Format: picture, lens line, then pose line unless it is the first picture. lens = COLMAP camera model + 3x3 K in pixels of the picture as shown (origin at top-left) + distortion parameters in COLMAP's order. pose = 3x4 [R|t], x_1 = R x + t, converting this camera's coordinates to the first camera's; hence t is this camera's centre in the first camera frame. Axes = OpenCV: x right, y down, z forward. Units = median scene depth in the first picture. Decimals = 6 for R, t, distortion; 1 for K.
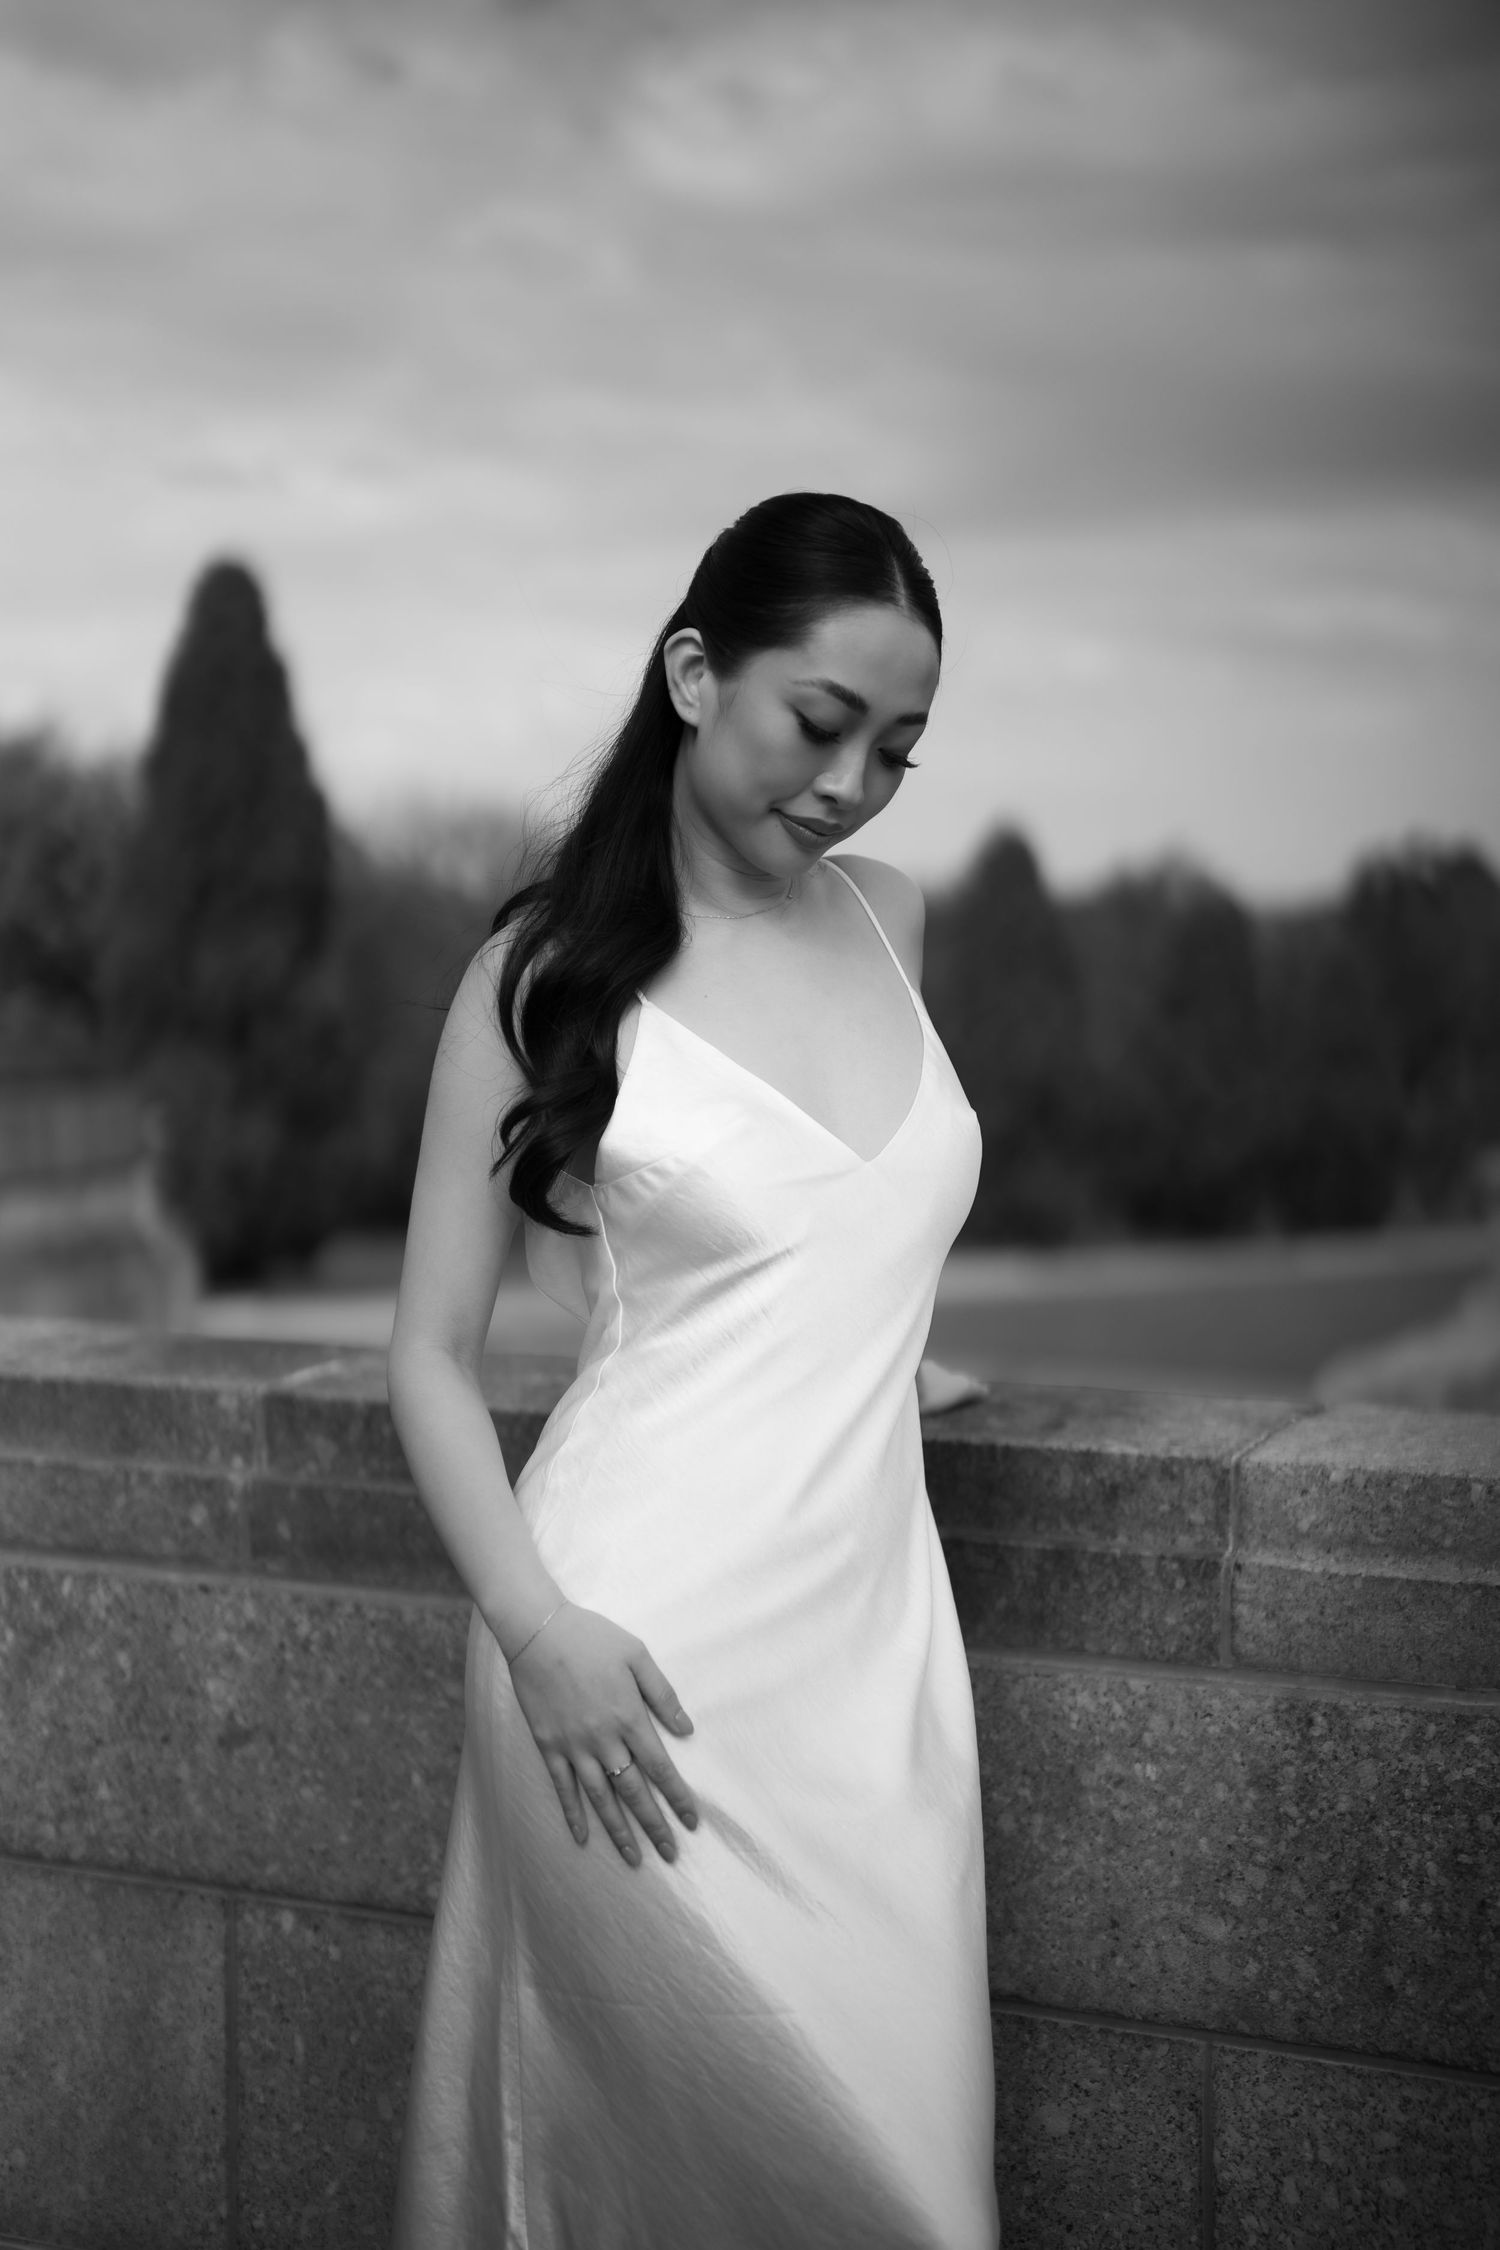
lens RADIAL K [[2906.2, 0, 750.0], [0, 2906.2, 1126.9], [0, 0, 1]] dist [0.067665, 0.000000]
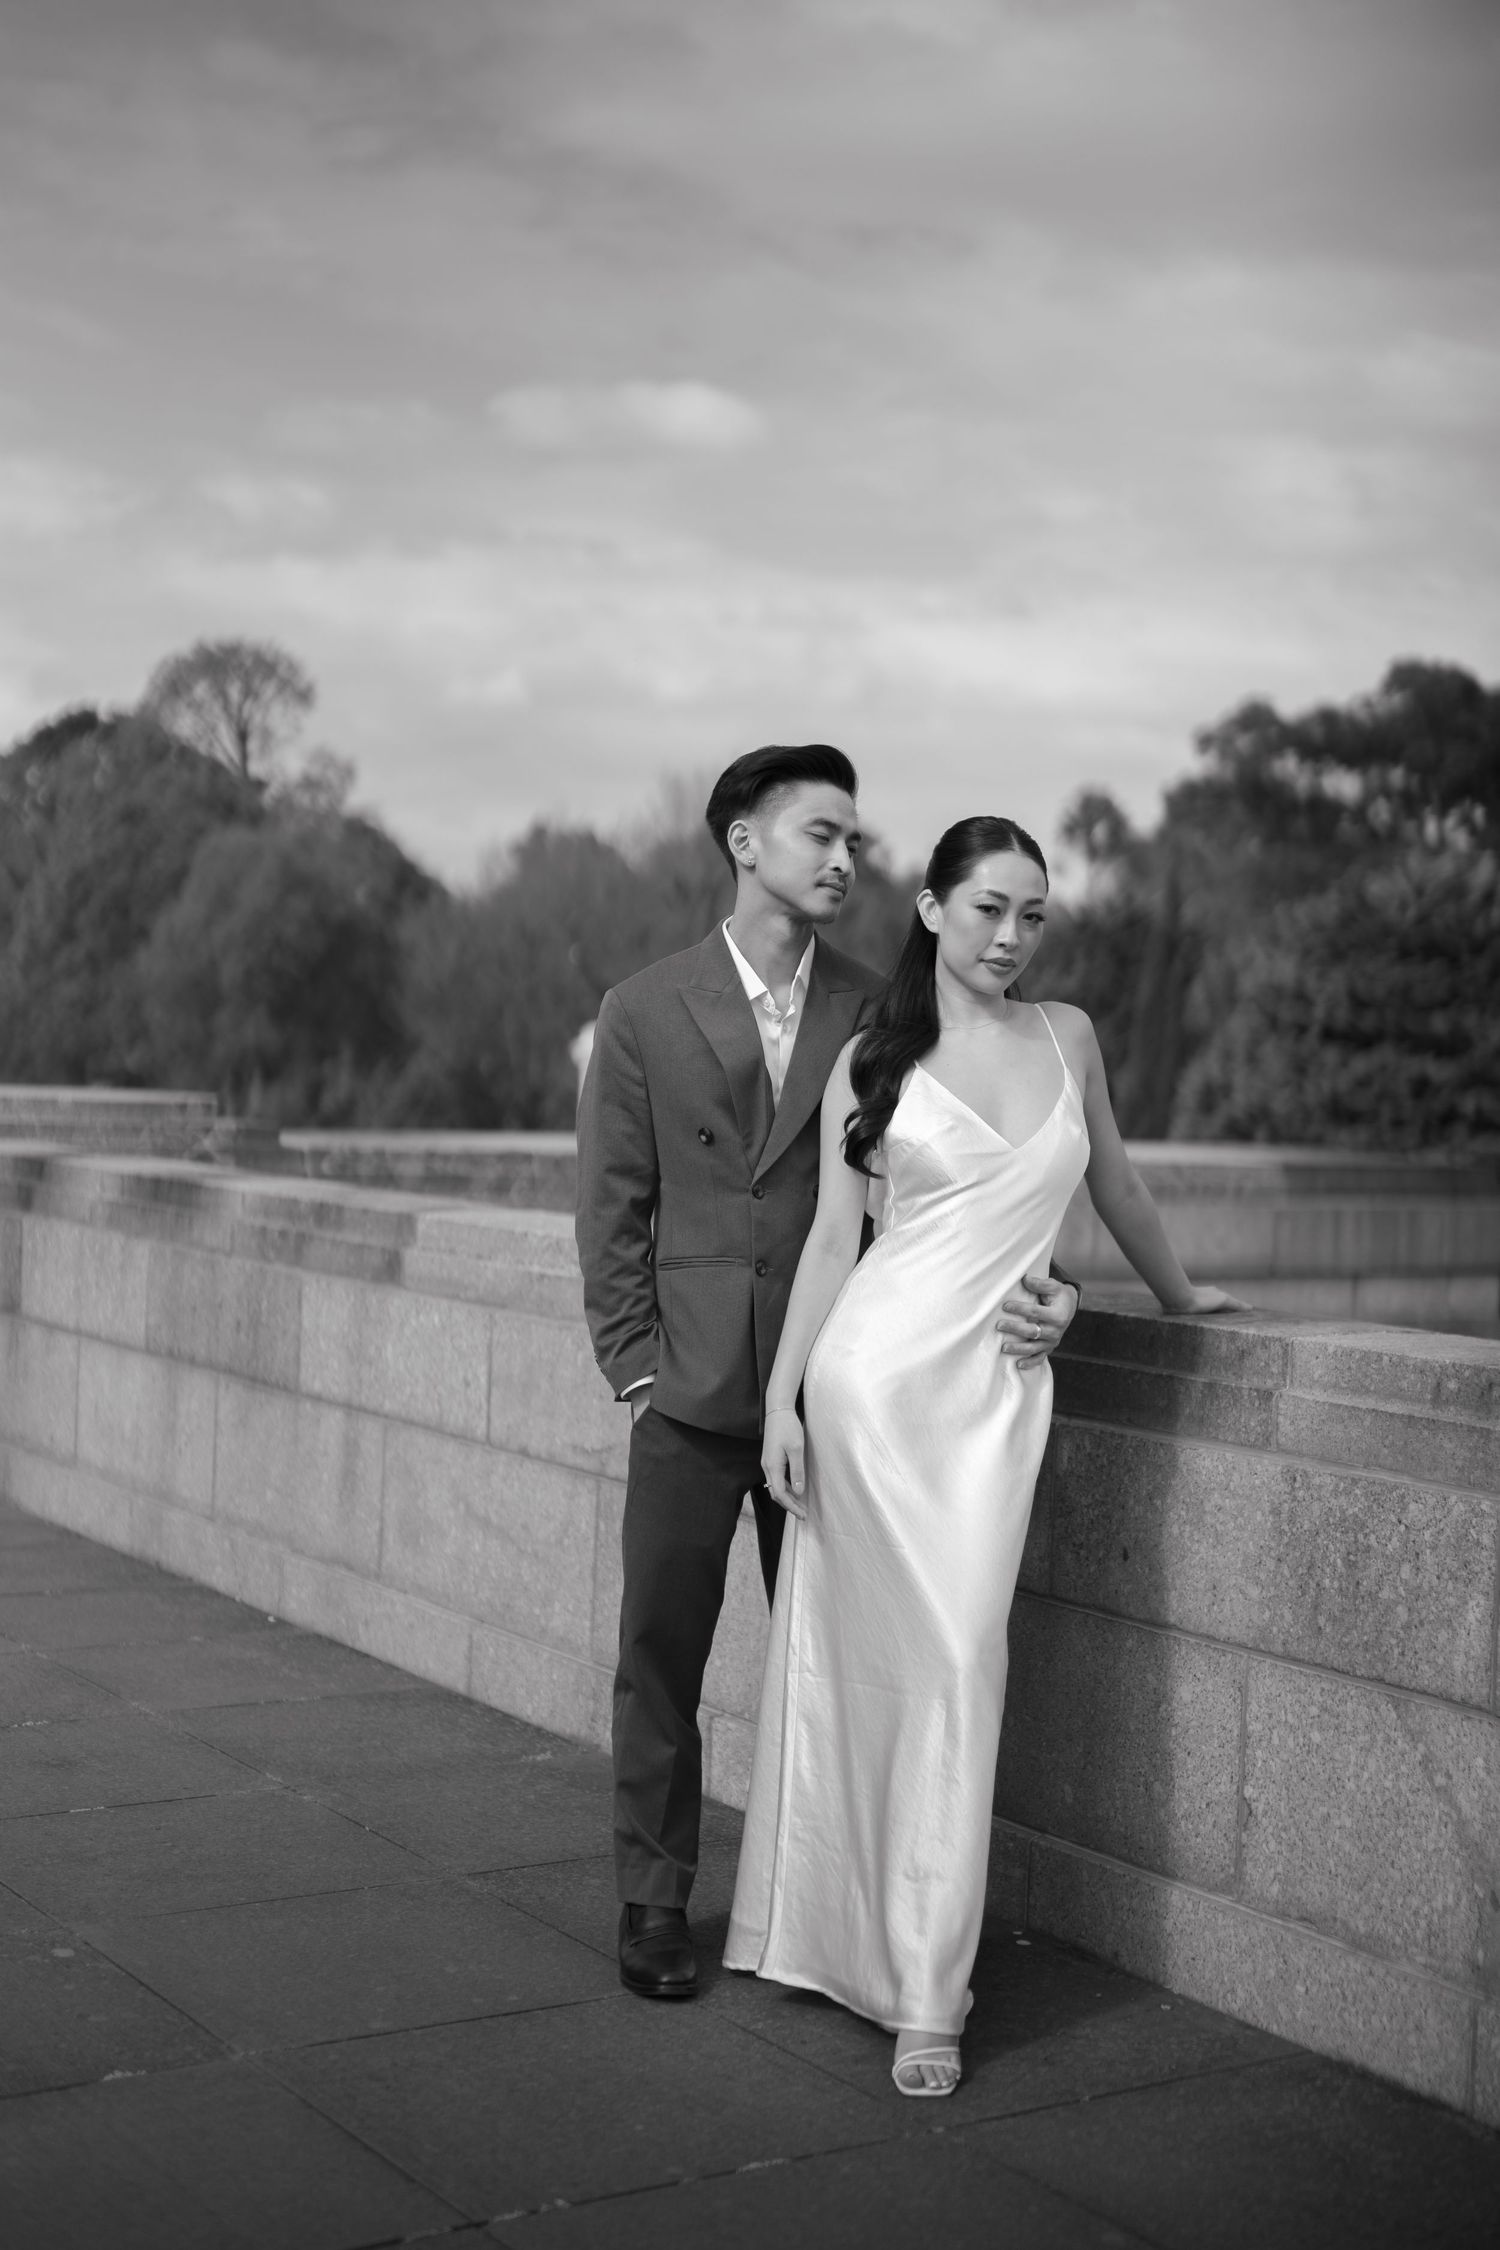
lens RADIAL K [[2906.2, 0, 750.1], [0, 2906.2, 1121.4], [0, 0, 1]] dist [0.067665, 0.000000]
pose [[0.854162, 0.053097, -0.517289, 0.820860], [-0.073467, 0.997117, -0.018963, 0.039981], [0.514790, 0.054201, 0.855601, -0.734938]]
